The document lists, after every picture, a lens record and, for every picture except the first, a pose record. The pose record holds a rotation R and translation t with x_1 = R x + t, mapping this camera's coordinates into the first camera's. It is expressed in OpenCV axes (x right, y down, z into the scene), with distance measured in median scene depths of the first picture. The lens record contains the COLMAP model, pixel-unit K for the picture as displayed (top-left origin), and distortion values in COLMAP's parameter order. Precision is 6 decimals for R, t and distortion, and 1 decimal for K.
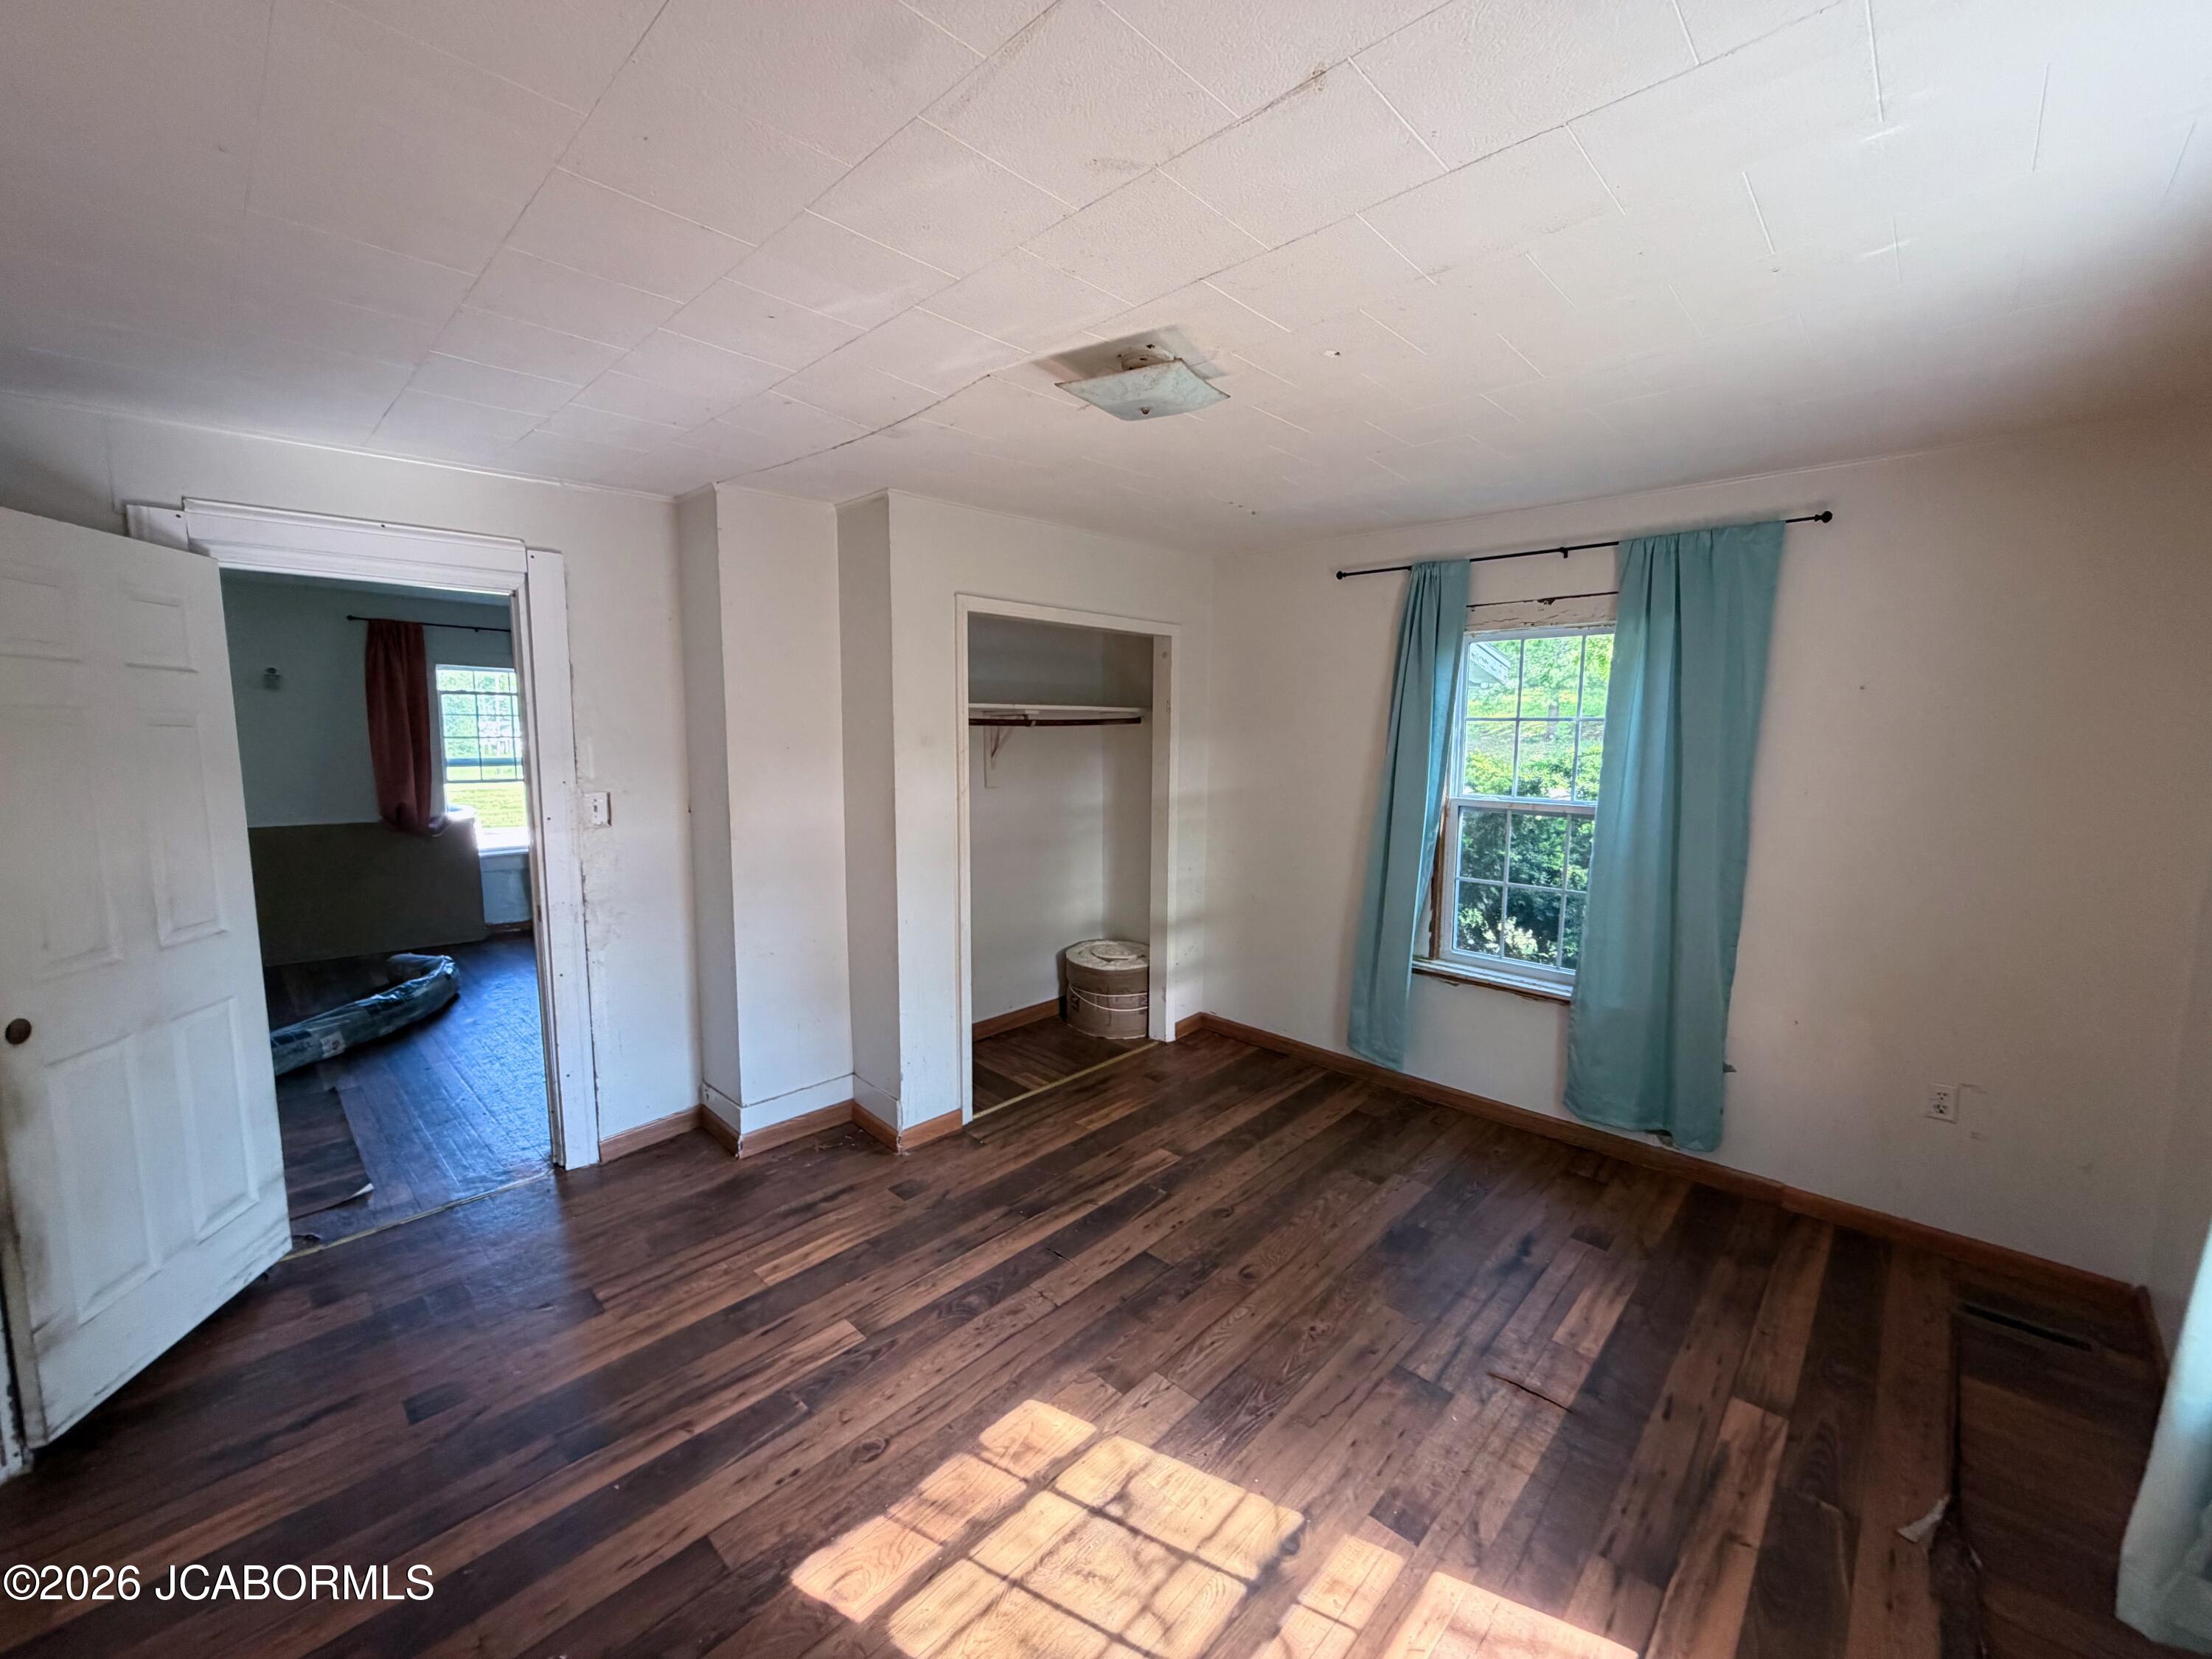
lens RADIAL K [[877.3, 0, 1096.5], [0, 877.3, 825.2], [0, 0, 1]] dist [-0.007387, -0.000257]
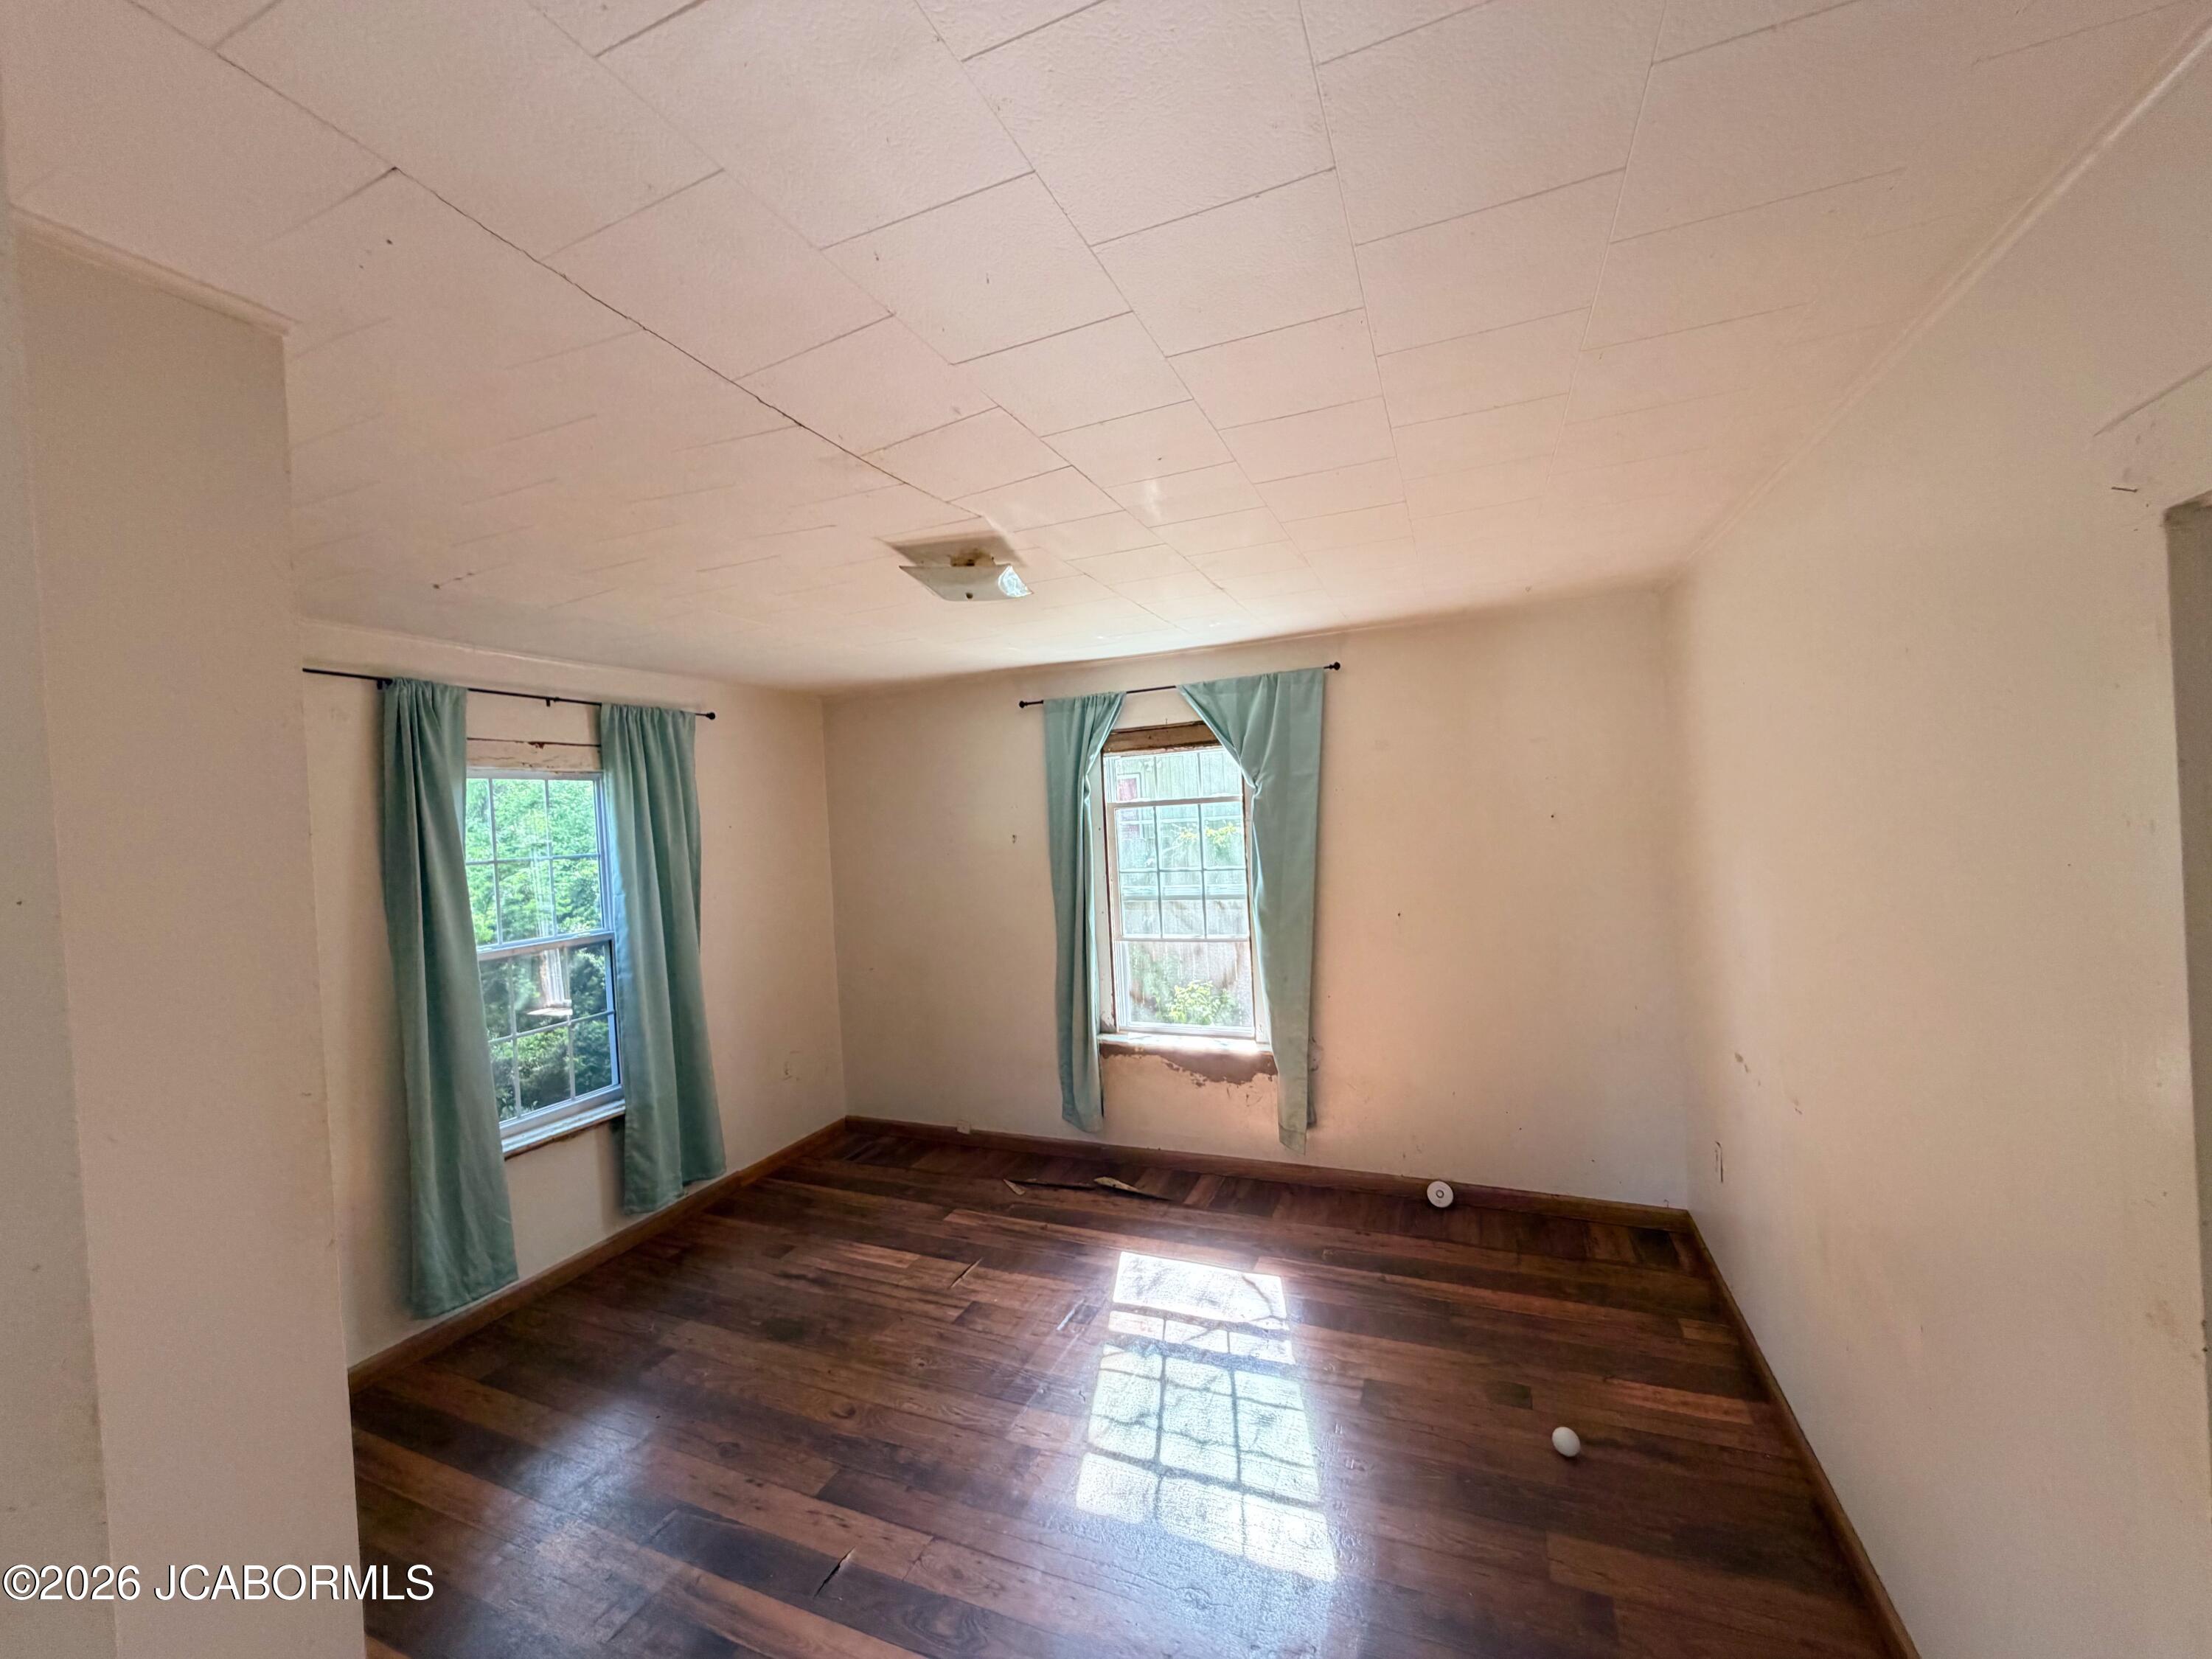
lens RADIAL K [[877.3, 0, 1101.0], [0, 877.3, 824.1], [0, 0, 1]] dist [-0.007387, -0.000257]
pose [[-0.363152, 0.006191, 0.931709, -0.887230], [0.156191, 0.986232, 0.054326, -0.154698], [-0.918545, 0.165253, -0.359119, 1.026552]]
